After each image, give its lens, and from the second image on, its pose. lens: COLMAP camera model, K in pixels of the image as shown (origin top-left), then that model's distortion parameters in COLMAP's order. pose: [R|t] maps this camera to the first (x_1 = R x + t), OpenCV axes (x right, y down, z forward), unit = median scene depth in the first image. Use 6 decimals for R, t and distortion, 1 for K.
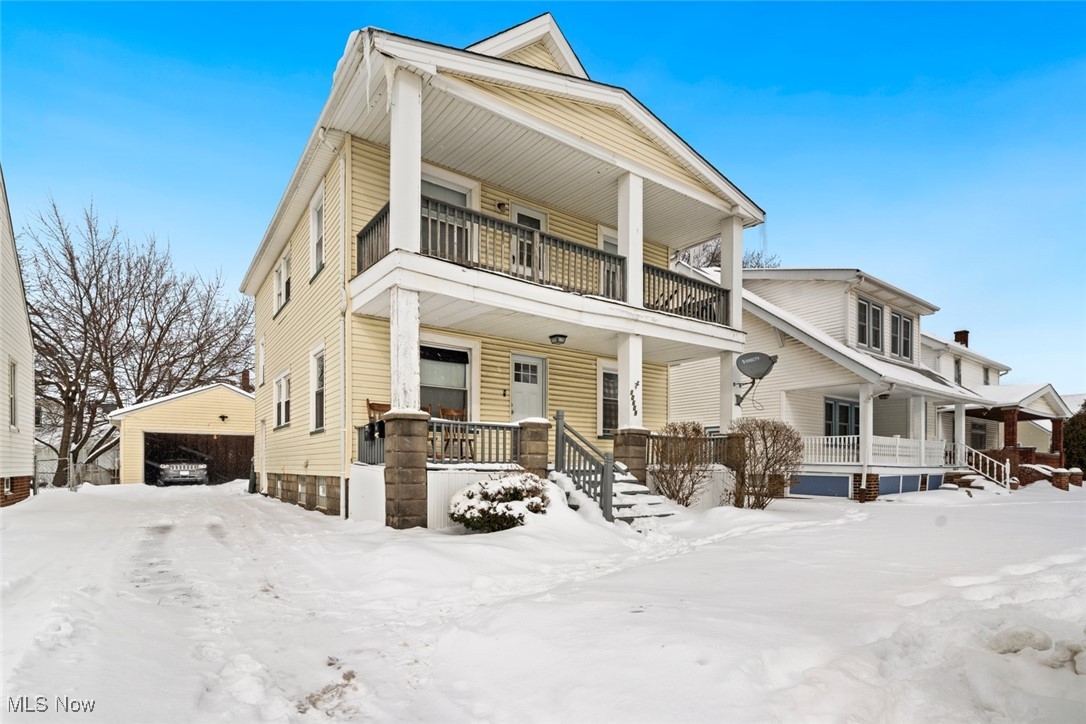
lens RADIAL K [[526.9, 0, 546.6], [0, 526.9, 469.2], [0, 0, 1]] dist [0.000361, -0.000318]
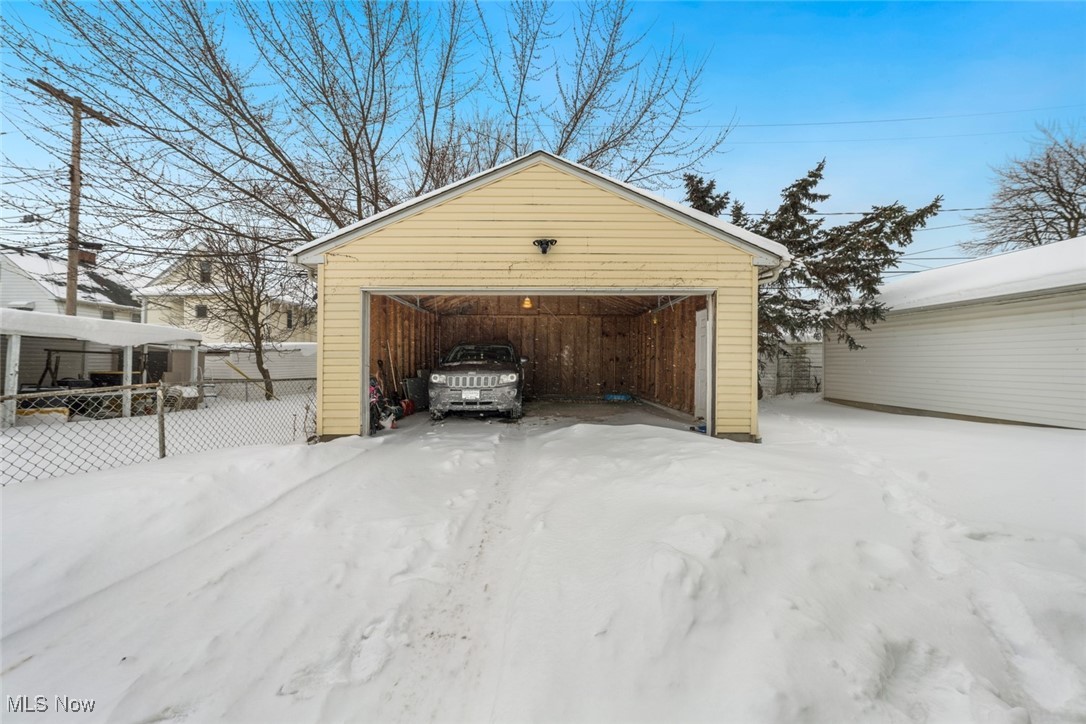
lens RADIAL K [[368.5, 0, 544.5], [0, 368.5, 361.2], [0, 0, 1]] dist [-0.003028, 0.000286]
pose [[0.825138, -0.002686, -0.564925, -0.467975], [-0.000761, 0.999983, -0.005865, -0.018146], [0.564931, 0.005269, 0.825121, 0.785923]]
